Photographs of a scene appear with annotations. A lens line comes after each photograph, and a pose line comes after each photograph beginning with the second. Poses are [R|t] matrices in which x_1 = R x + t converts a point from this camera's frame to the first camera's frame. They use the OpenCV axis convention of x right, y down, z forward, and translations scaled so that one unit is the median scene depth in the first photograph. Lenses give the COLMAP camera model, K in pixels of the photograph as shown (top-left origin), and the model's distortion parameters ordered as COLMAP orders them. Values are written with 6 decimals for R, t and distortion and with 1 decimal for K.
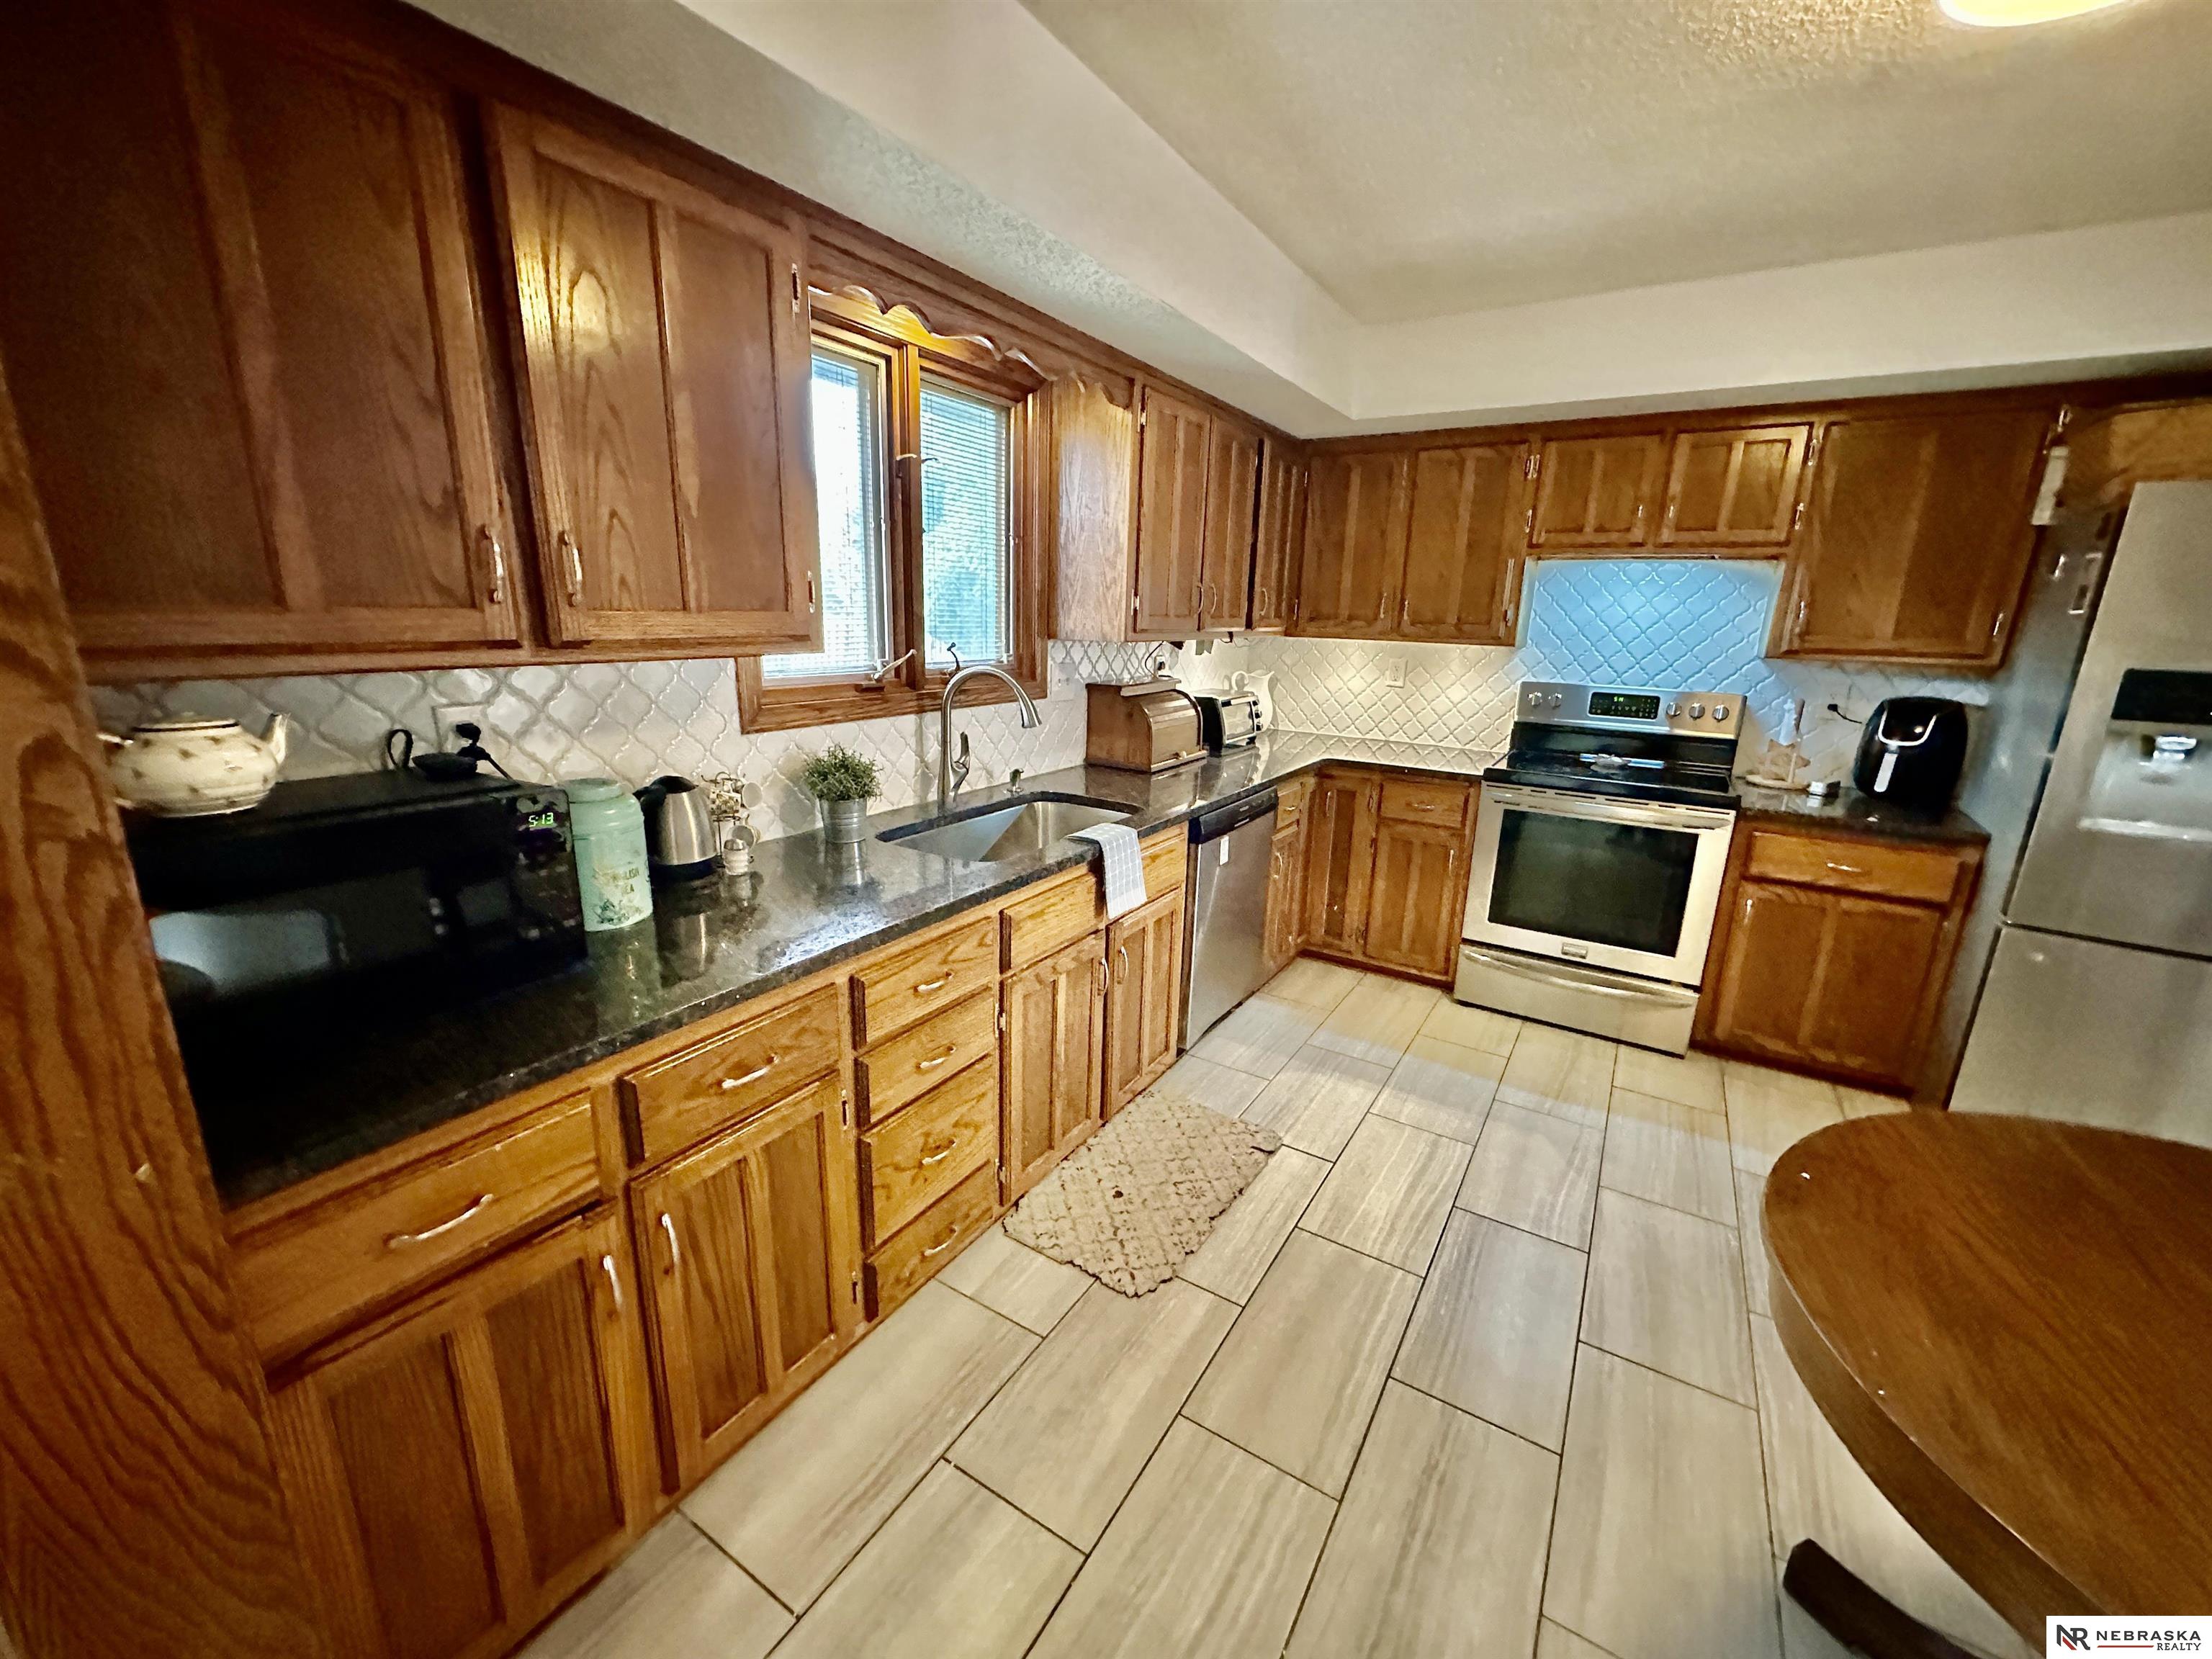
lens RADIAL K [[882.6, 0, 1103.8], [0, 882.6, 830.5], [0, 0, 1]] dist [-0.006211, 0.001692]
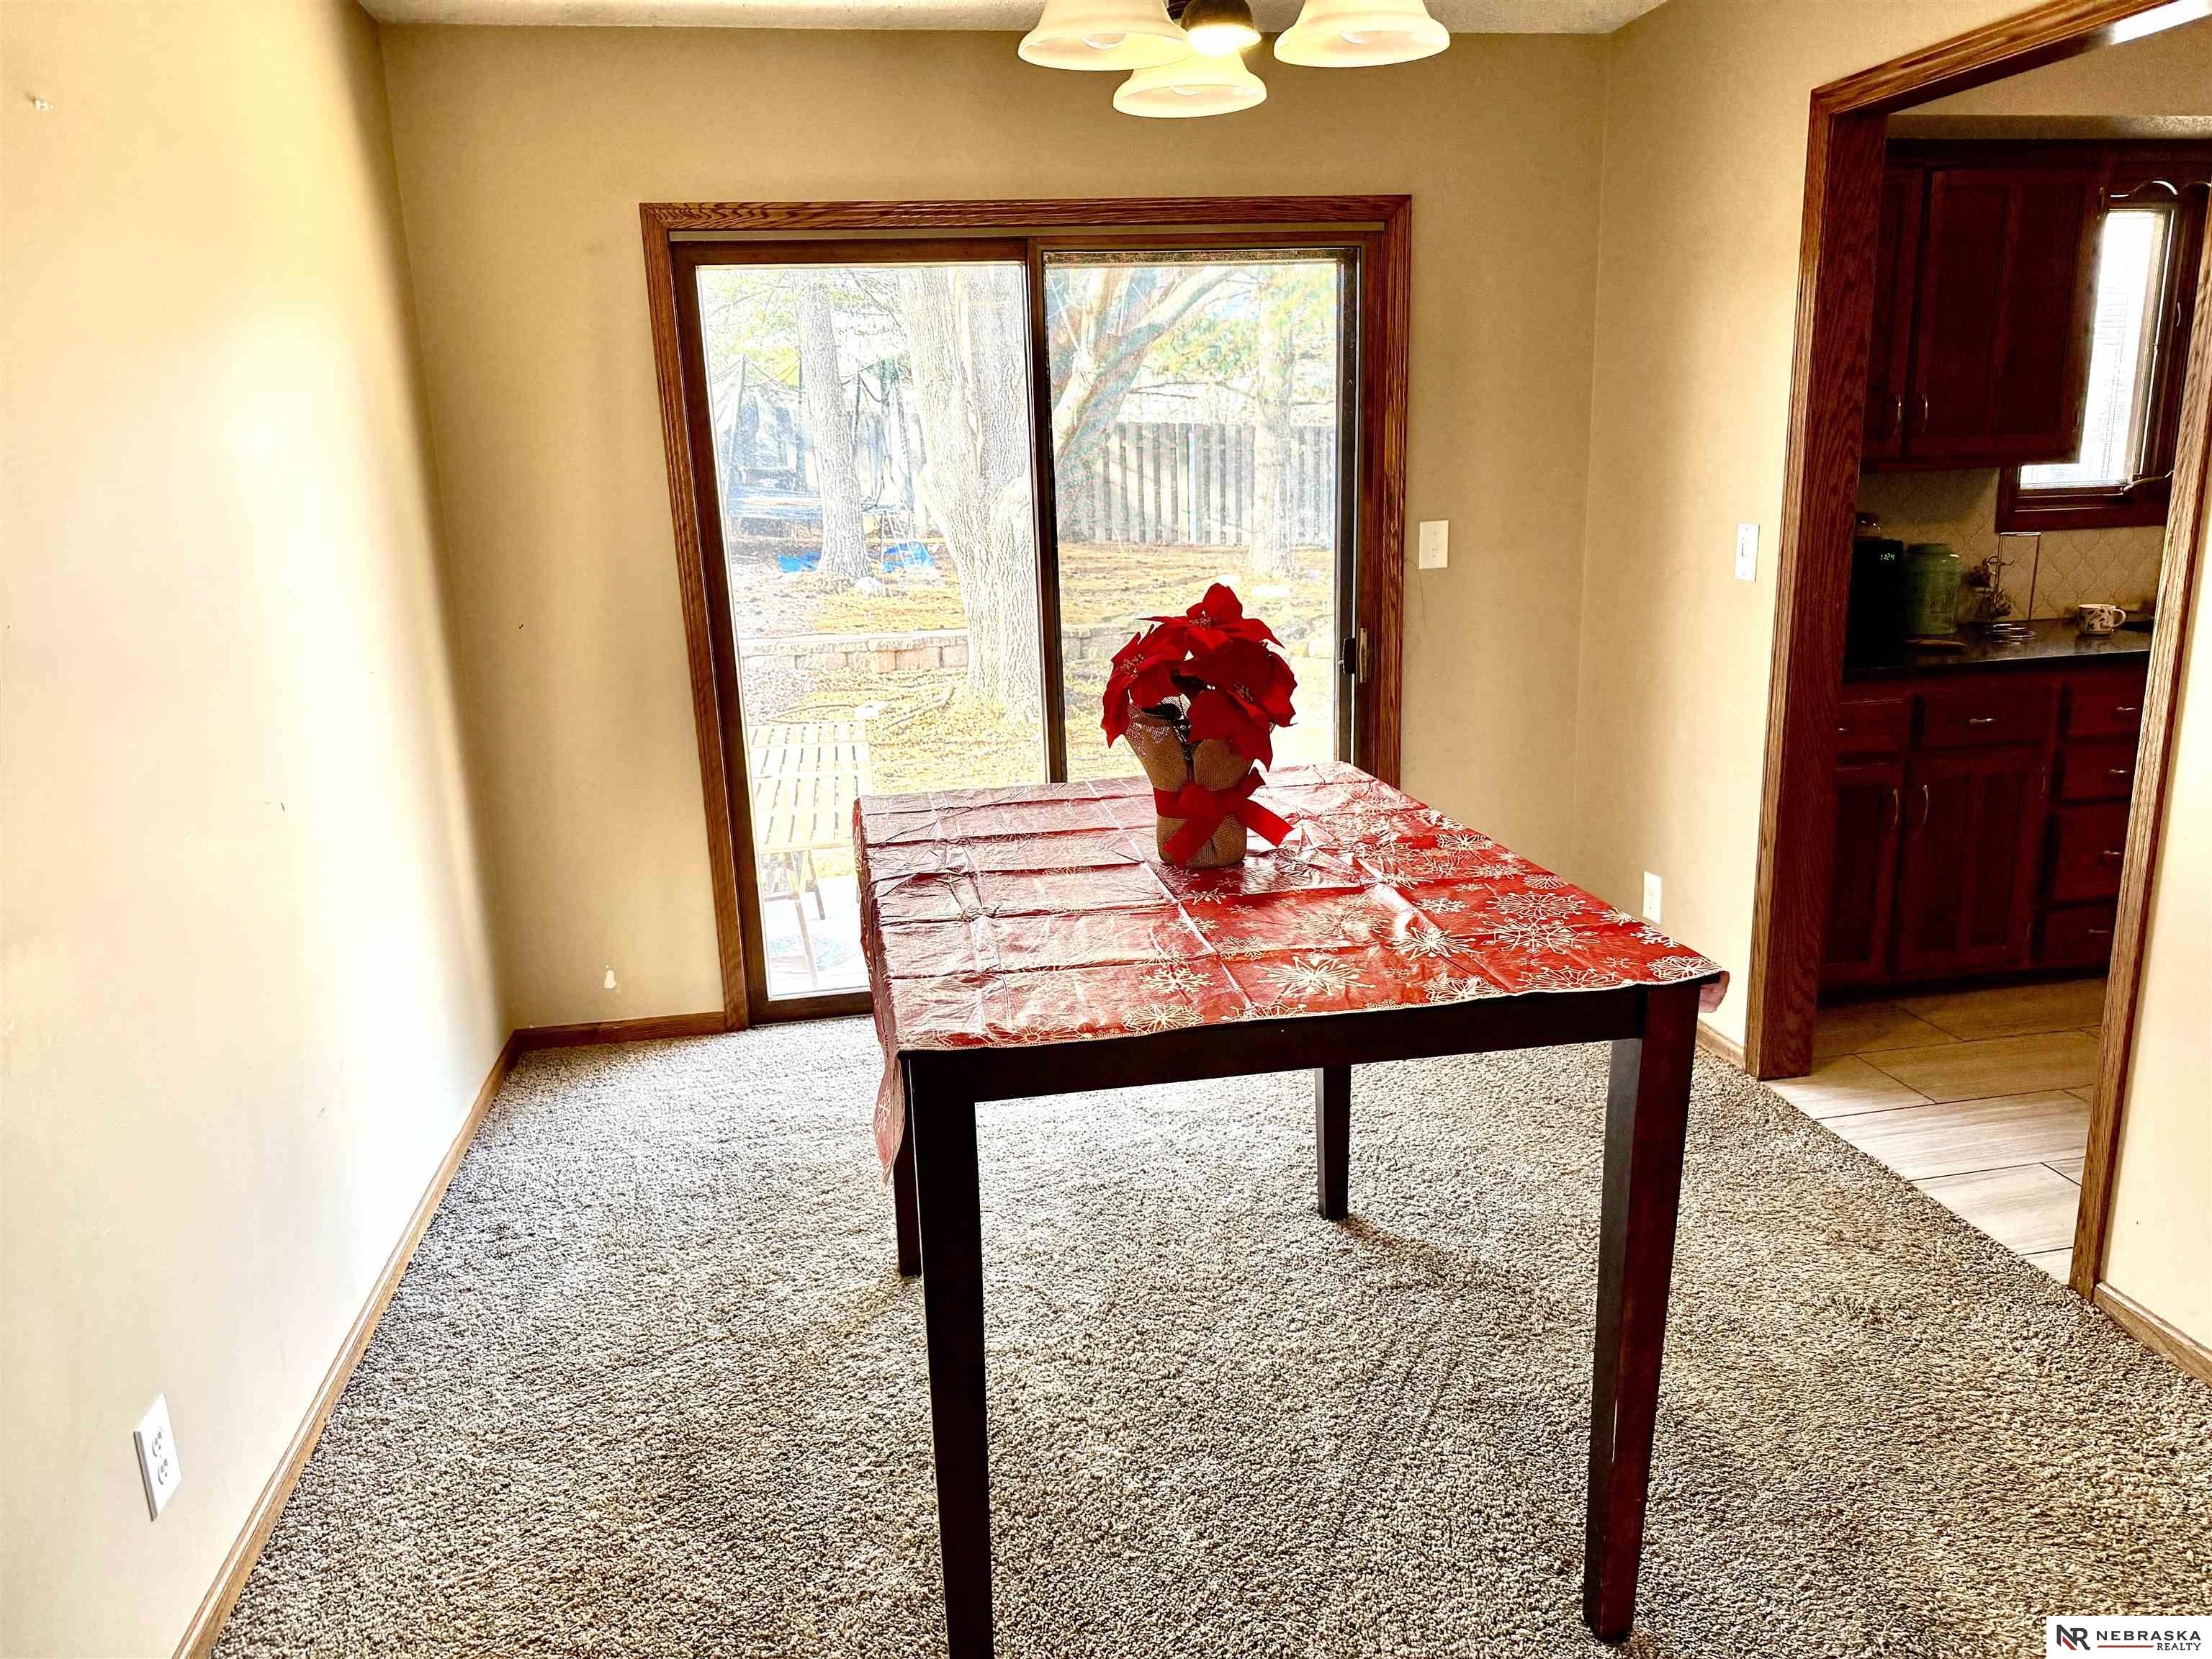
lens RADIAL K [[1539.4, 0, 1093.9], [0, 1539.4, 834.2], [0, 0, 1]] dist [0.008756, -0.000560]
pose [[0.665510, 0.132091, -0.734607, 0.307615], [-0.133202, 0.989435, 0.057238, 0.268283], [0.734407, 0.059759, 0.676074, -1.050261]]
